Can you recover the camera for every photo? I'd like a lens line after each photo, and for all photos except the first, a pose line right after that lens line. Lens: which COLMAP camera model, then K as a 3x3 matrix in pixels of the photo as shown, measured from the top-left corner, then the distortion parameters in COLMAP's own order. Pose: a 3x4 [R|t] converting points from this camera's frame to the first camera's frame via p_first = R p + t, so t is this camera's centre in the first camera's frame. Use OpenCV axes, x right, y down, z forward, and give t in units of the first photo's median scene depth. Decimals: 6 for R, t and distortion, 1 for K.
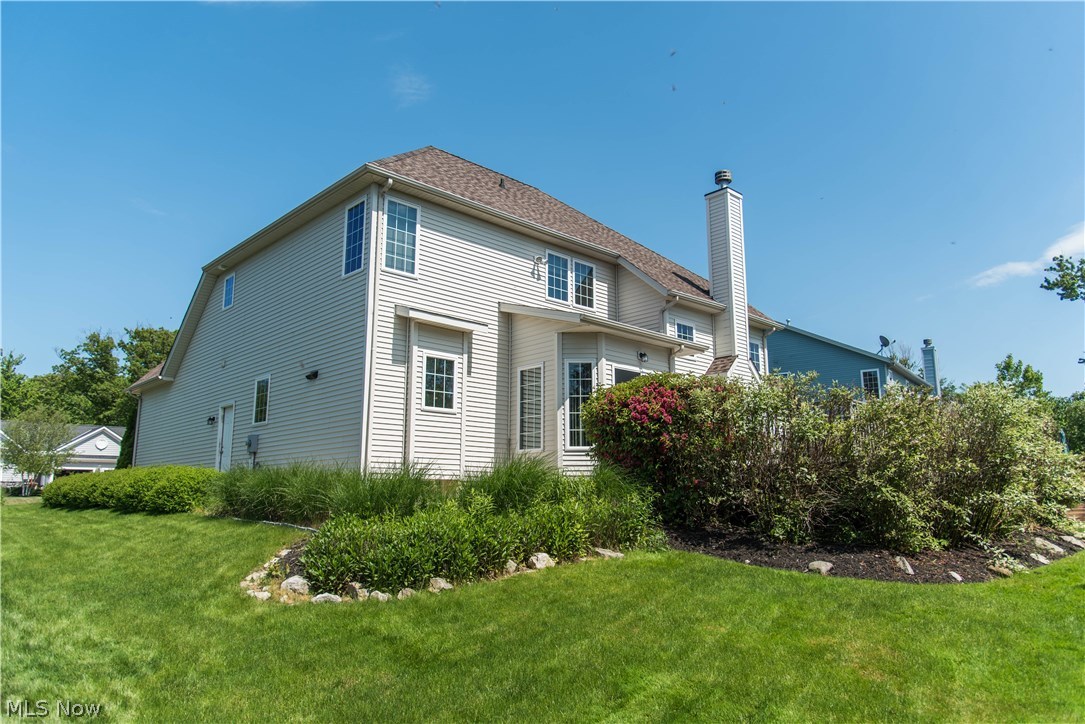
lens RADIAL K [[742.3, 0, 538.3], [0, 742.3, 363.1], [0, 0, 1]] dist [-0.003098, -0.001300]
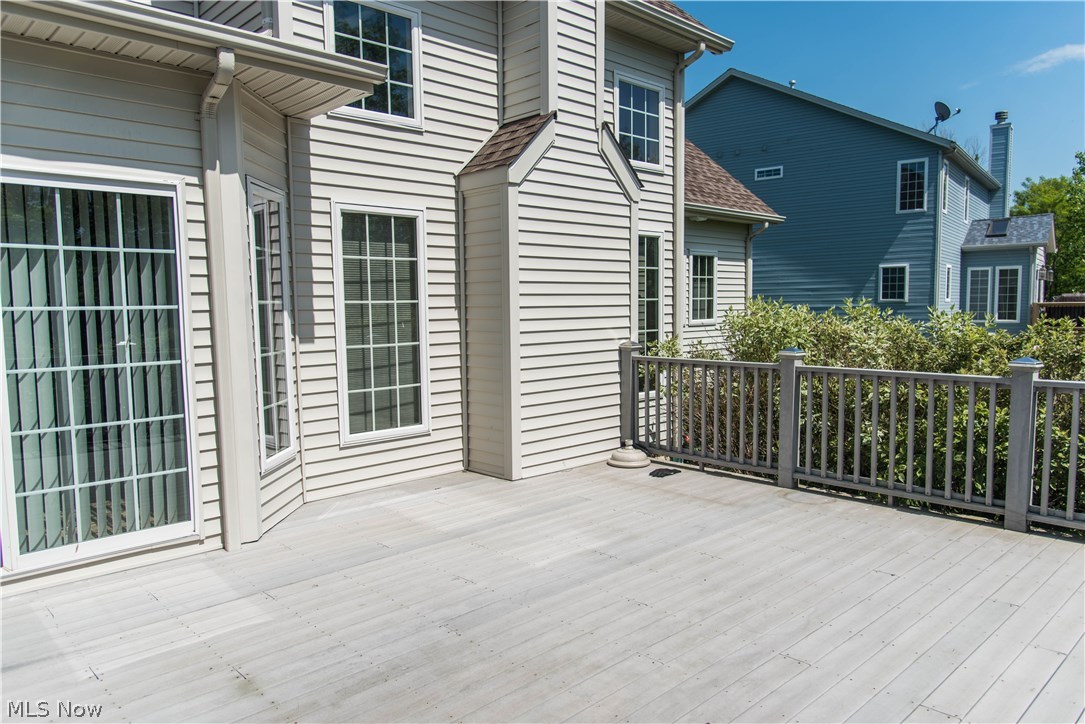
lens RADIAL K [[742.3, 0, 546.0], [0, 742.3, 369.7], [0, 0, 1]] dist [-0.003098, -0.001300]
pose [[0.999950, -0.006226, -0.007787, 0.258701], [0.008130, 0.961296, 0.275398, 0.008122], [0.005771, -0.275448, 0.961299, 0.633881]]
